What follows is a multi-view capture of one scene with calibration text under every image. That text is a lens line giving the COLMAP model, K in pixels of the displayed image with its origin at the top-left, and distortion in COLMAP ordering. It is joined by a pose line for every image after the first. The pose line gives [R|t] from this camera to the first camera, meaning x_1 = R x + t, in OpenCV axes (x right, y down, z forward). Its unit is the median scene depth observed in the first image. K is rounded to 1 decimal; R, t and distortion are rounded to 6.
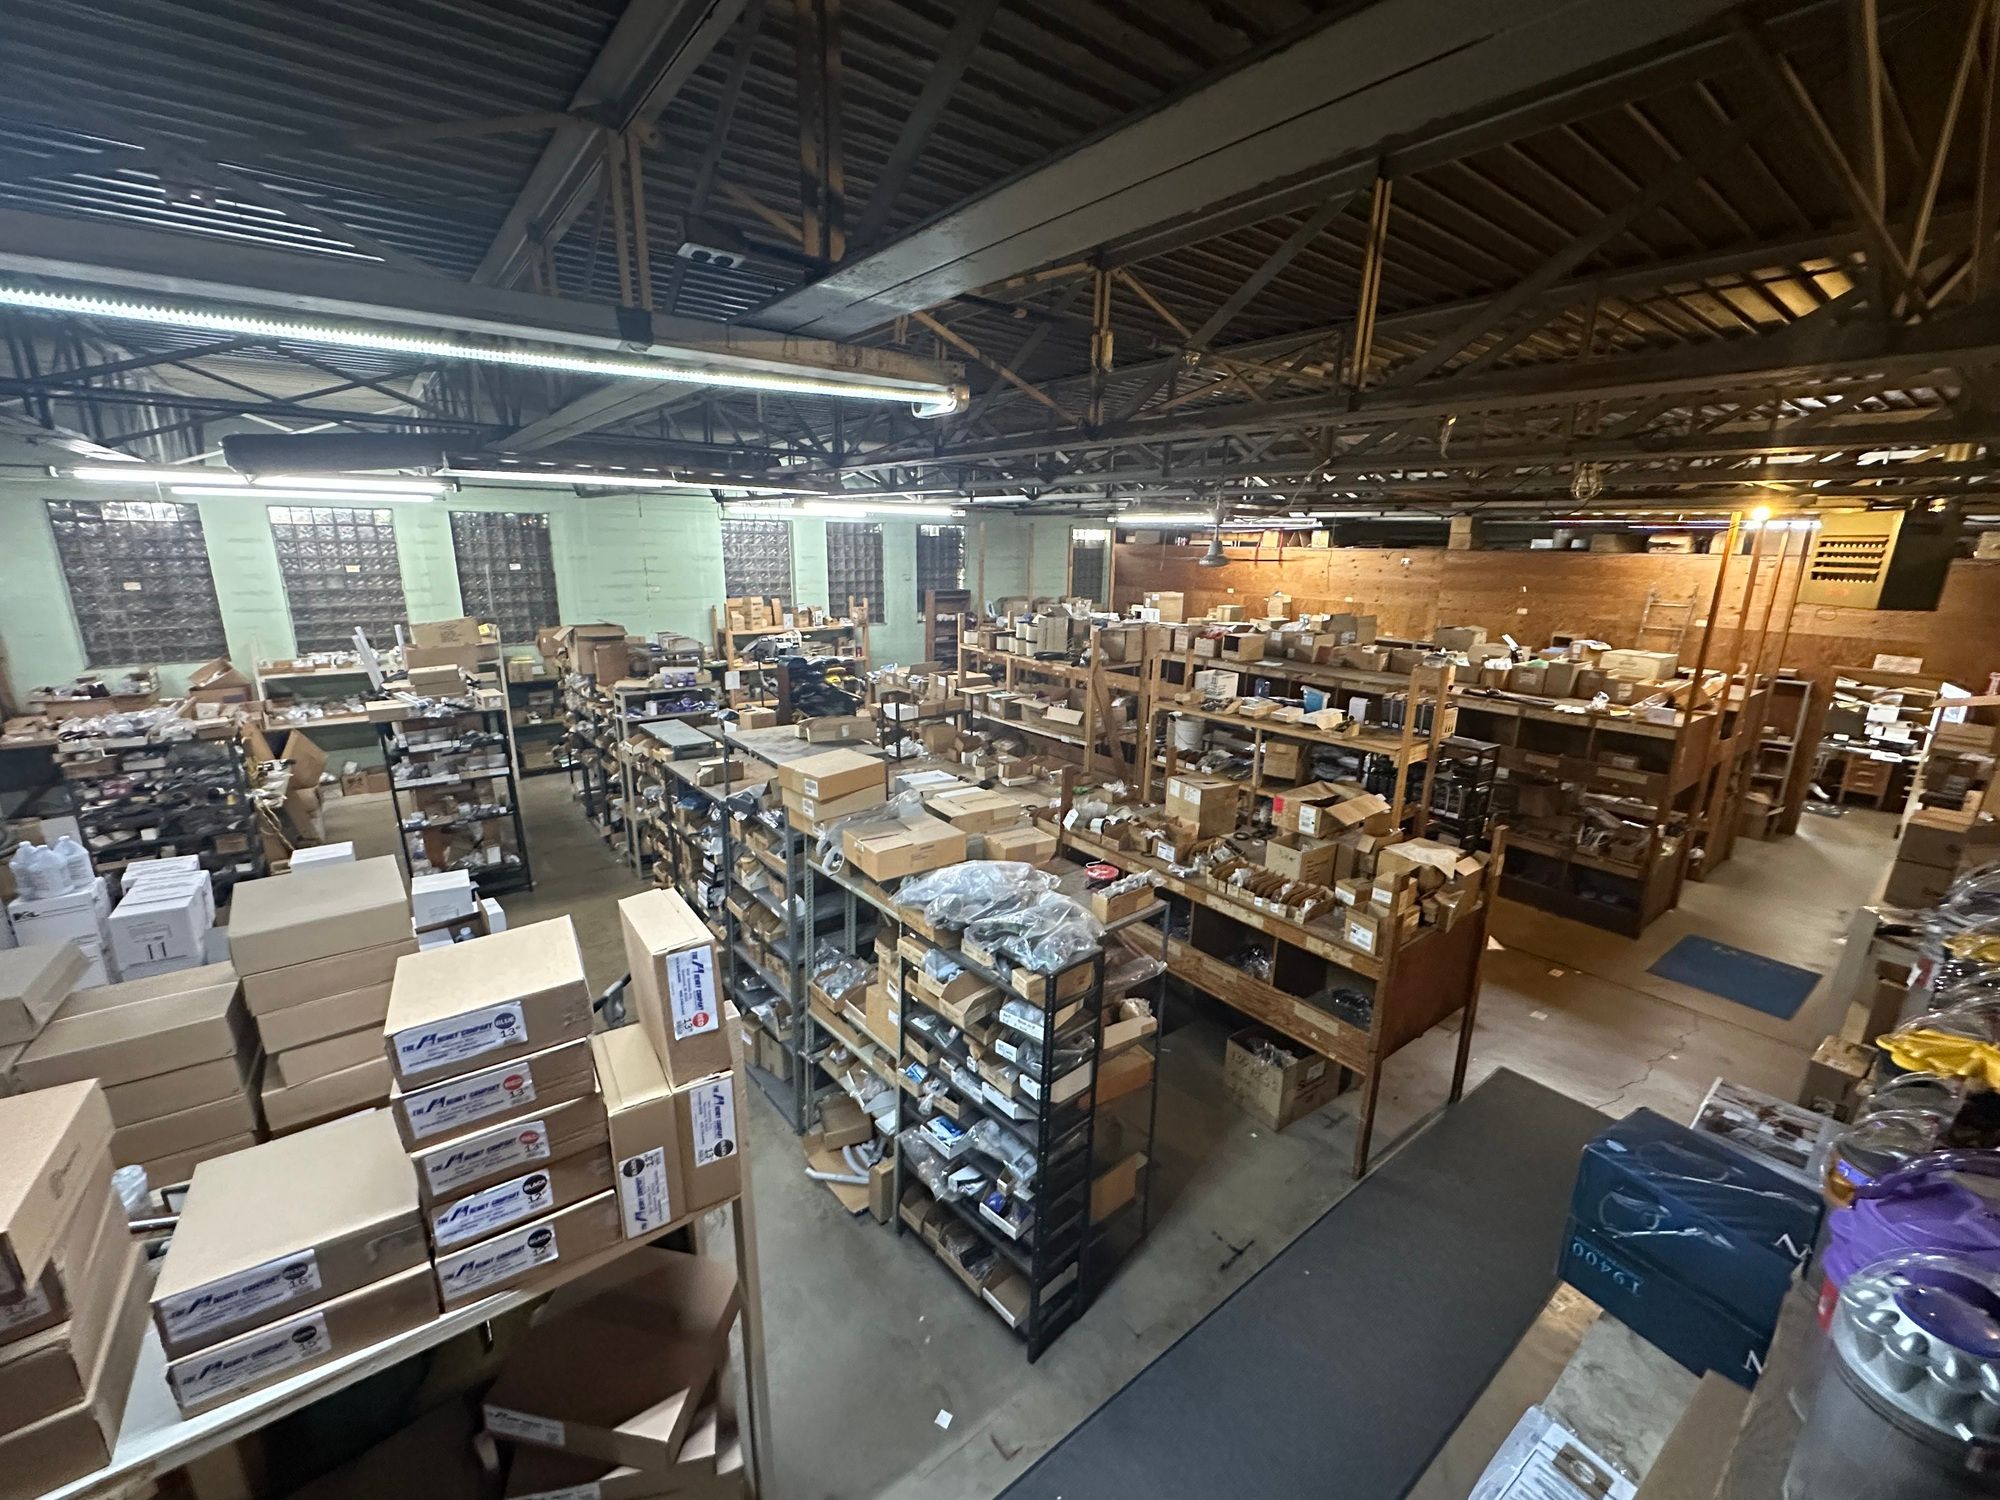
lens RADIAL K [[817.0, 0, 1004.3], [0, 817.0, 755.1], [0, 0, 1]] dist [-0.003219, -0.000284]
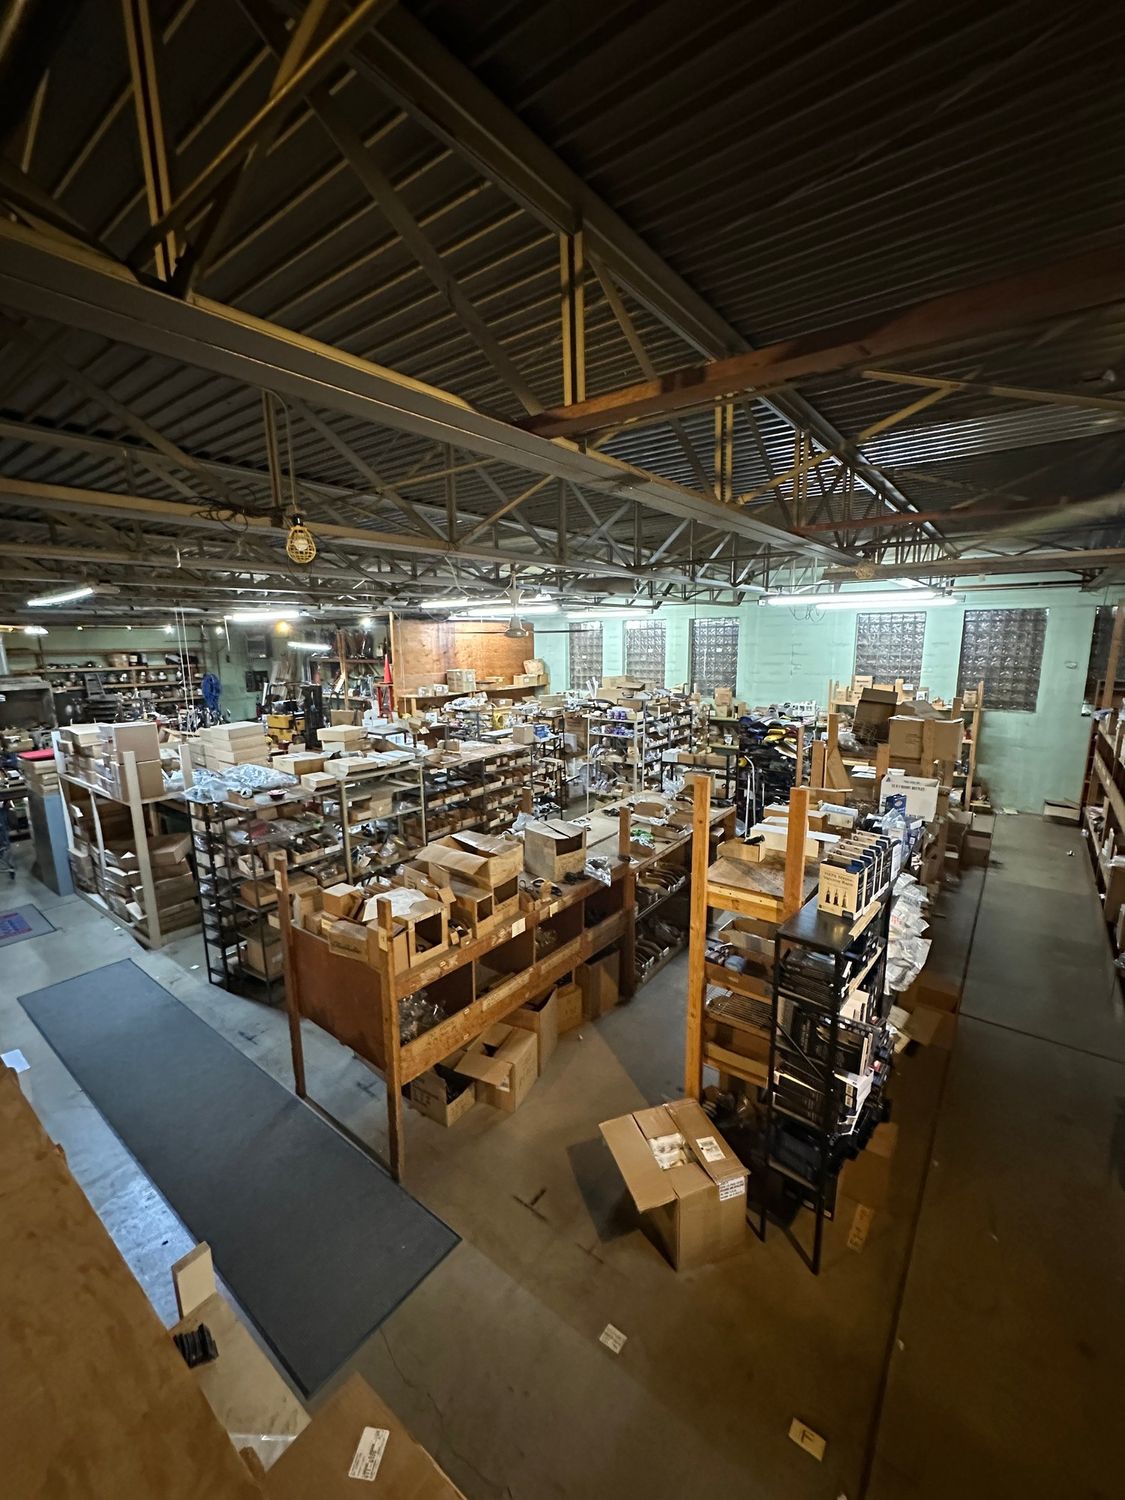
lens RADIAL K [[612.7, 0, 564.9], [0, 612.7, 745.7], [0, 0, 1]] dist [-0.003219, -0.000284]
pose [[0.253004, 0.153733, -0.955173, 0.503907], [-0.222736, 0.970028, 0.097126, -0.085901], [0.941476, 0.188178, 0.279663, 0.360991]]
